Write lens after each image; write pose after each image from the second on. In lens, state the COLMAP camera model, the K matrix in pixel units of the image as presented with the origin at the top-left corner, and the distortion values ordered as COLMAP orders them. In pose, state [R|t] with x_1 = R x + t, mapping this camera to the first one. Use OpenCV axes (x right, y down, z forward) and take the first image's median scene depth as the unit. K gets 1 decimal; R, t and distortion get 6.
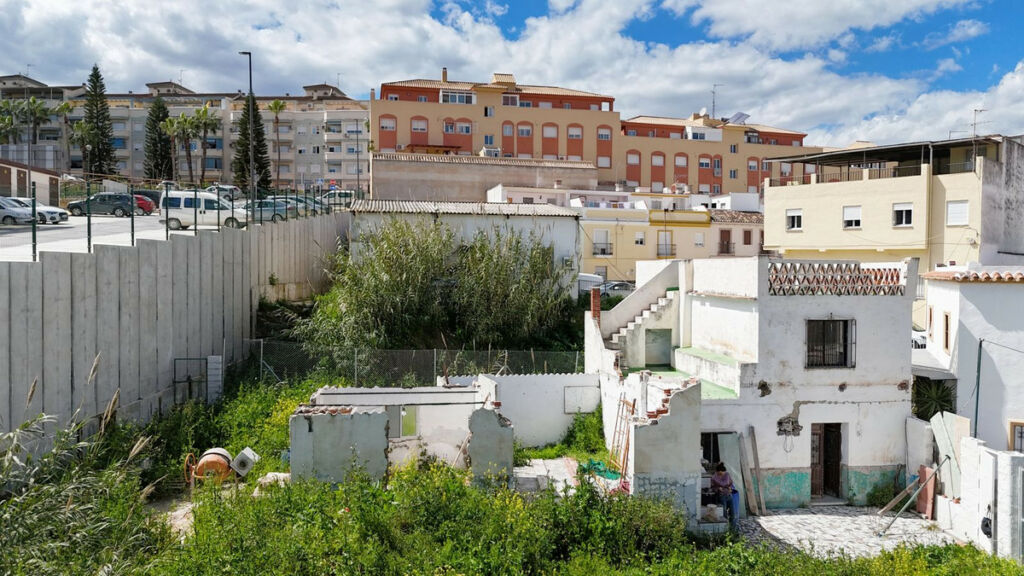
lens RADIAL K [[755.6, 0, 512.0], [0, 755.6, 288.0], [0, 0, 1]] dist [0.067519, -0.069990]
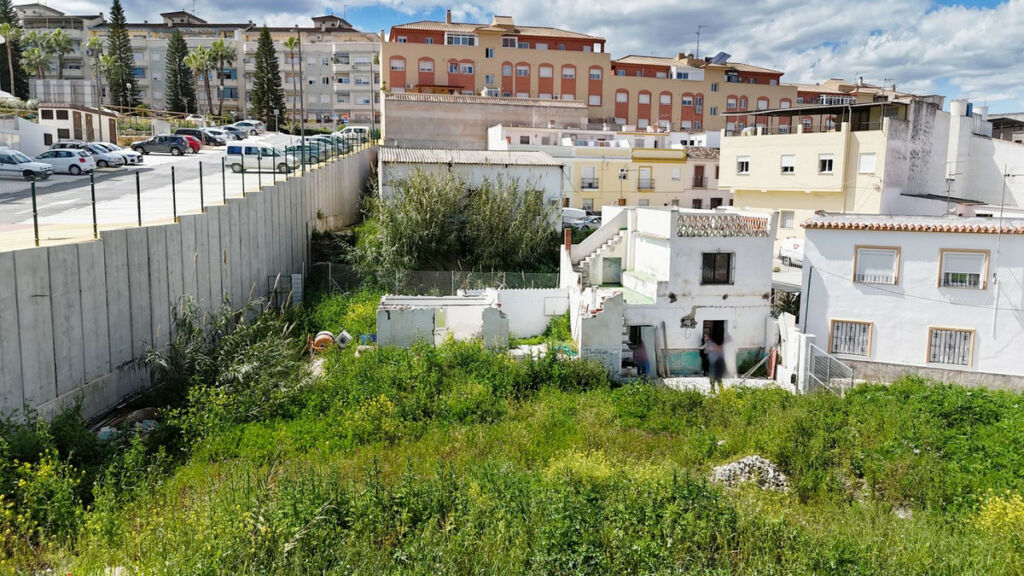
lens RADIAL K [[755.6, 0, 512.0], [0, 755.6, 288.0], [0, 0, 1]] dist [0.067519, -0.069990]
pose [[0.999981, 0.005710, 0.002097, 0.001246], [-0.005898, 0.994514, 0.104437, -0.012781], [-0.001489, -0.104447, 0.994529, -0.147215]]
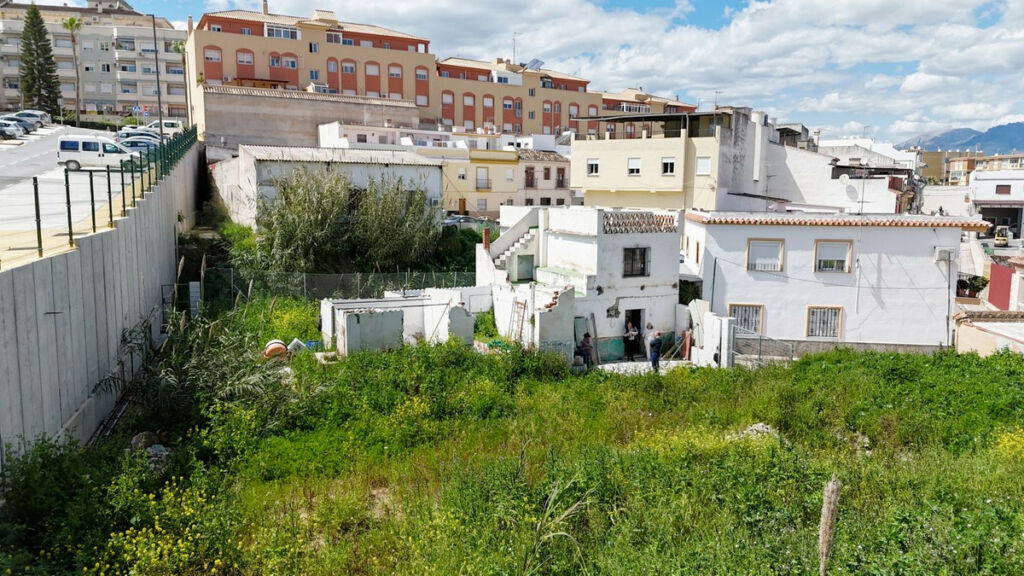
lens RADIAL K [[755.6, 0, 512.0], [0, 755.6, 288.0], [0, 0, 1]] dist [0.067519, -0.069990]
pose [[0.959054, -0.032995, 0.281294, -0.089369], [0.003426, 0.994470, 0.104969, -0.013032], [-0.283202, -0.099707, 0.953863, -0.145436]]
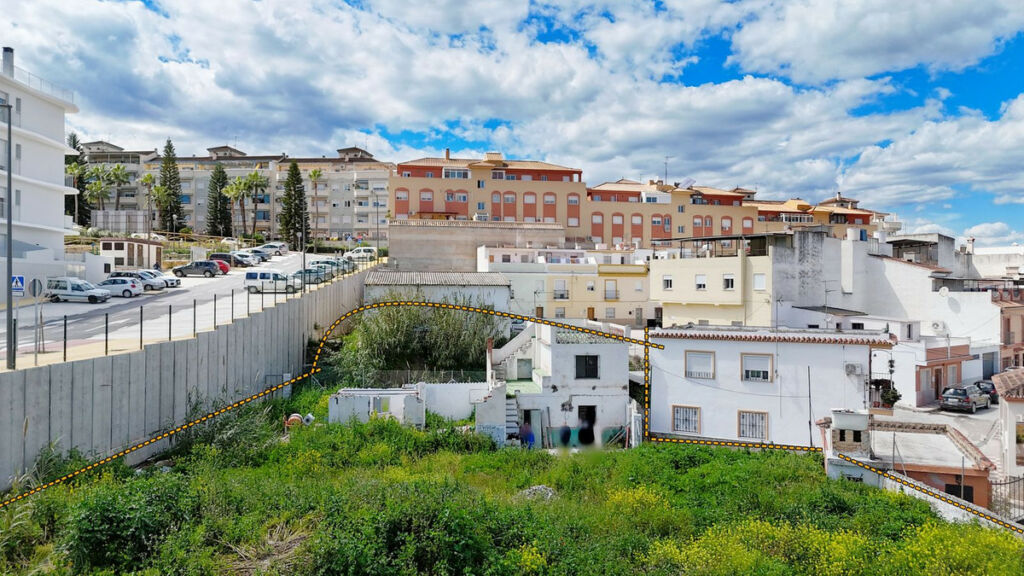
lens RADIAL K [[751.7, 0, 512.0], [0, 751.7, 288.0], [0, 0, 1]] dist [0.109426, -0.174710]
pose [[0.999200, -0.002319, -0.039921, 0.085216], [0.001105, 0.999537, -0.030413, -0.023067], [0.039973, 0.030344, 0.998740, -0.307062]]
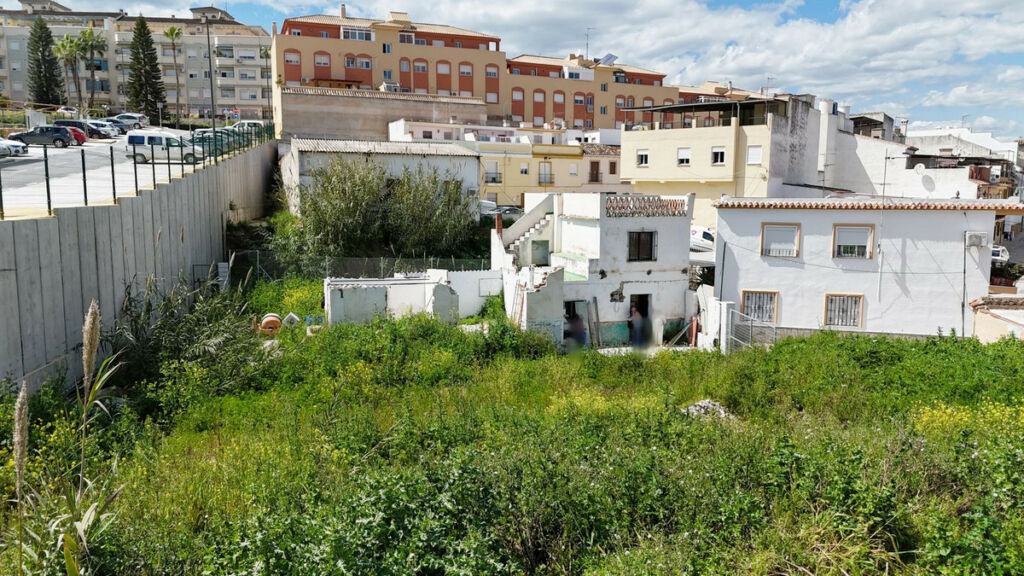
lens RADIAL K [[754.7, 0, 512.0], [0, 754.7, 288.0], [0, 0, 1]] dist [0.066540, -0.068059]
pose [[0.988002, -0.019631, 0.153189, -0.032248], [0.003889, 0.994737, 0.102392, -0.001559], [-0.154392, -0.100568, 0.982878, -0.163937]]
